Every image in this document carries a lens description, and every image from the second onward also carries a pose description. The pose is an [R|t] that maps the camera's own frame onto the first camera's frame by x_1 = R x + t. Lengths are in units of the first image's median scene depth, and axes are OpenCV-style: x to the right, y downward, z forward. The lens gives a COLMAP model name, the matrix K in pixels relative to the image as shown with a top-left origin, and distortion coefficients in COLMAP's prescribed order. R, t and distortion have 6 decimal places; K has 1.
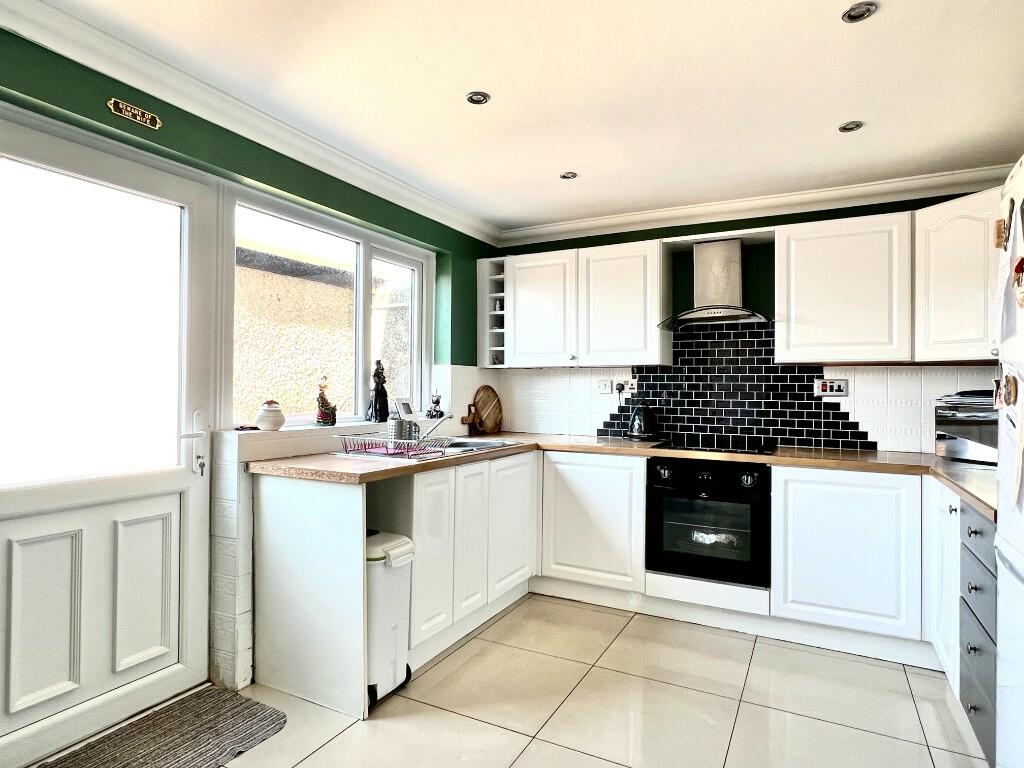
lens RADIAL K [[595.9, 0, 510.6], [0, 595.9, 382.9], [0, 0, 1]] dist [-0.000290, -0.000009]
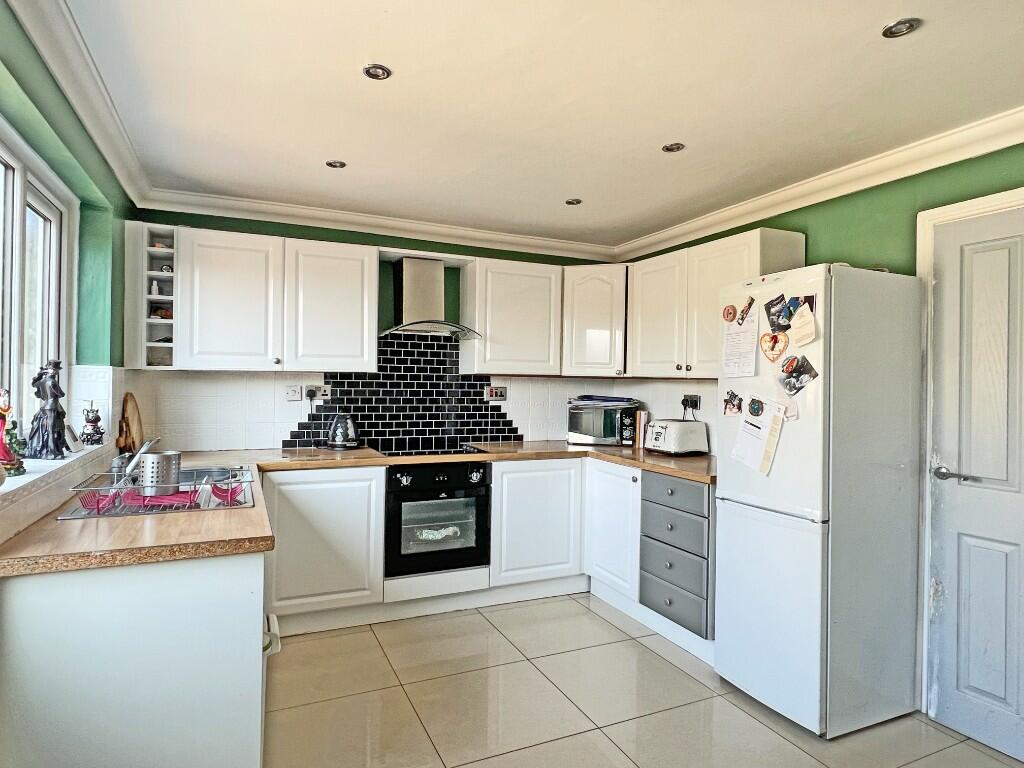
lens RADIAL K [[595.9, 0, 514.4], [0, 595.9, 382.1], [0, 0, 1]] dist [-0.000290, -0.000009]
pose [[0.604969, -0.000813, 0.796248, -0.421748], [-0.015677, 0.999793, 0.012932, -0.032116], [-0.796095, -0.020306, 0.604831, 0.214939]]
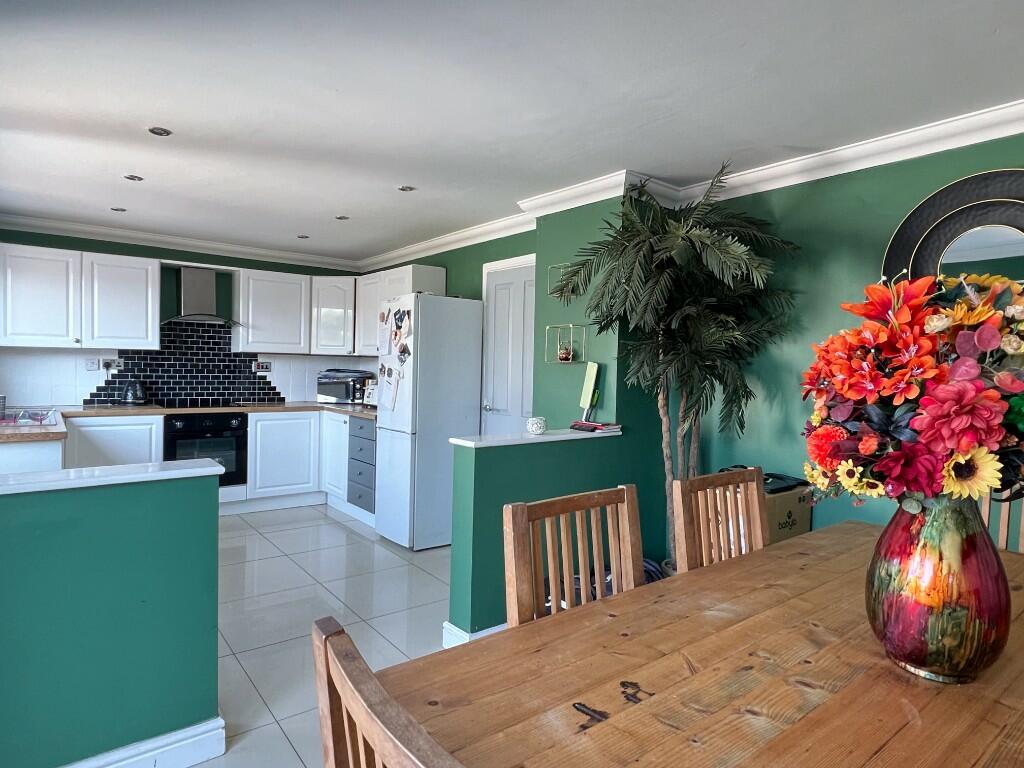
lens RADIAL K [[595.9, 0, 512.8], [0, 595.9, 382.8], [0, 0, 1]] dist [-0.000290, -0.000009]
pose [[0.406479, -0.025338, 0.913309, -0.715847], [-0.025989, 0.998890, 0.039280, -0.031317], [-0.913290, -0.039703, 0.405370, -0.340982]]
